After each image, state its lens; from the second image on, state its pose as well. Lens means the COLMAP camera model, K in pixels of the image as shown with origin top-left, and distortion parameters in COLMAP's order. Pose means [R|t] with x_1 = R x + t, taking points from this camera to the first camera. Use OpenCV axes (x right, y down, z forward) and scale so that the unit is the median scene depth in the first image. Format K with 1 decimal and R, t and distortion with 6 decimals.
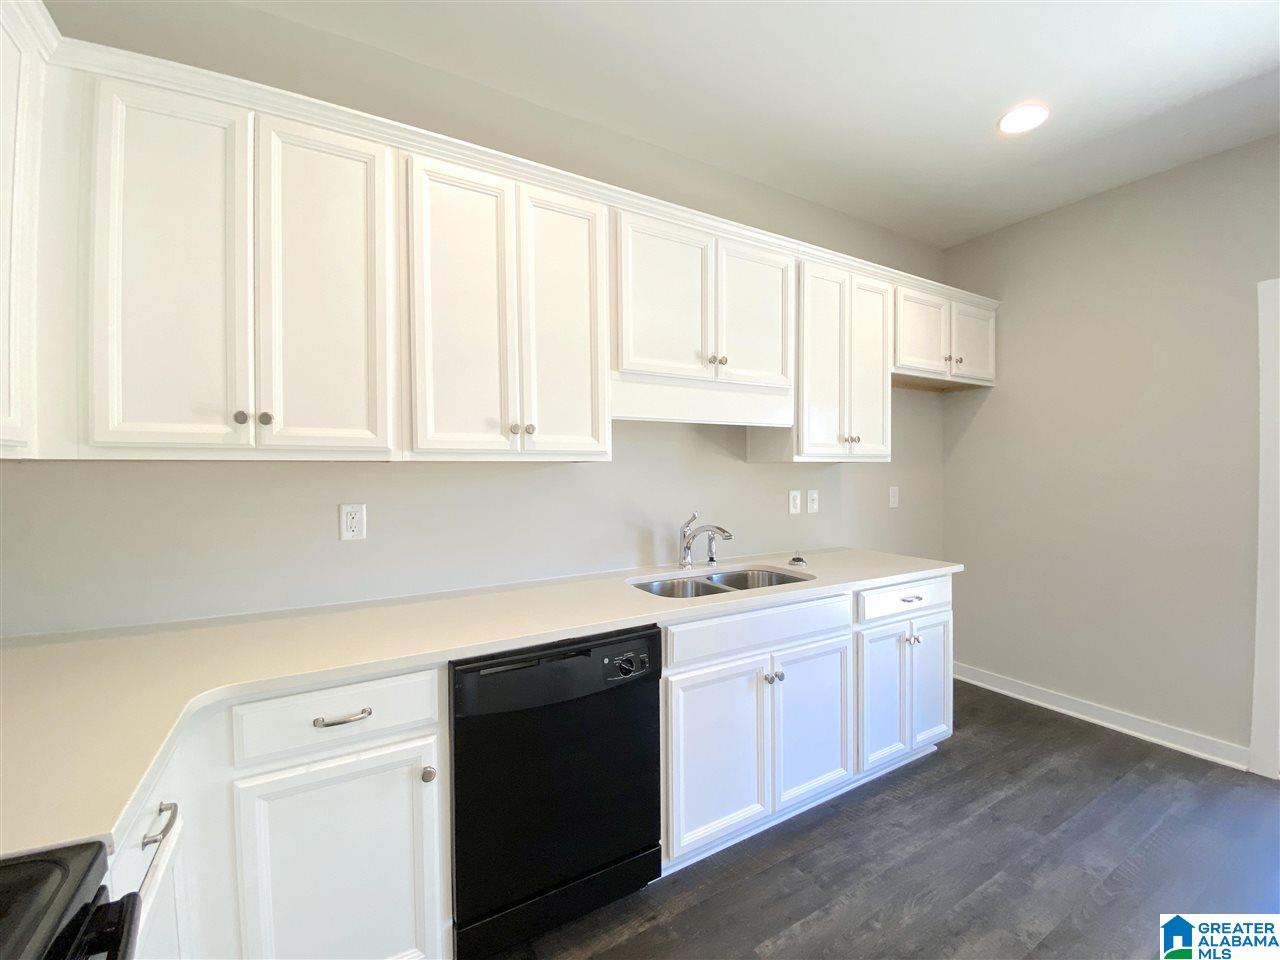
lens RADIAL K [[527.1, 0, 635.3], [0, 527.1, 478.8], [0, 0, 1]] dist [0.041638, -0.026942]
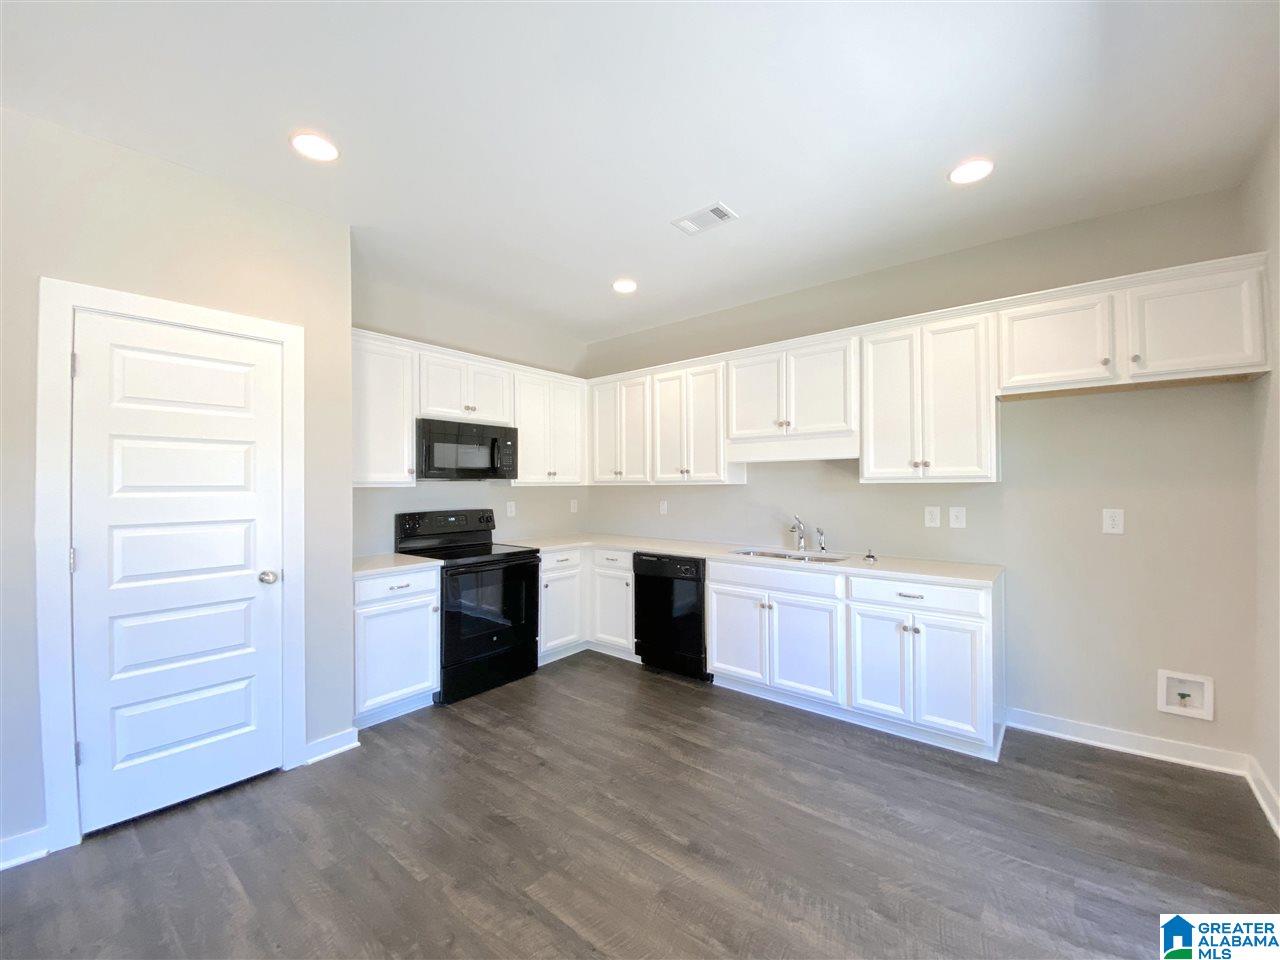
lens RADIAL K [[496.5, 0, 636.8], [0, 496.5, 480.3], [0, 0, 1]] dist [0.001304, -0.009143]
pose [[0.347939, -0.008422, -0.937479, 1.658037], [-0.013611, 0.999809, -0.014034, -0.016969], [0.937418, 0.017643, 0.347758, 0.015598]]
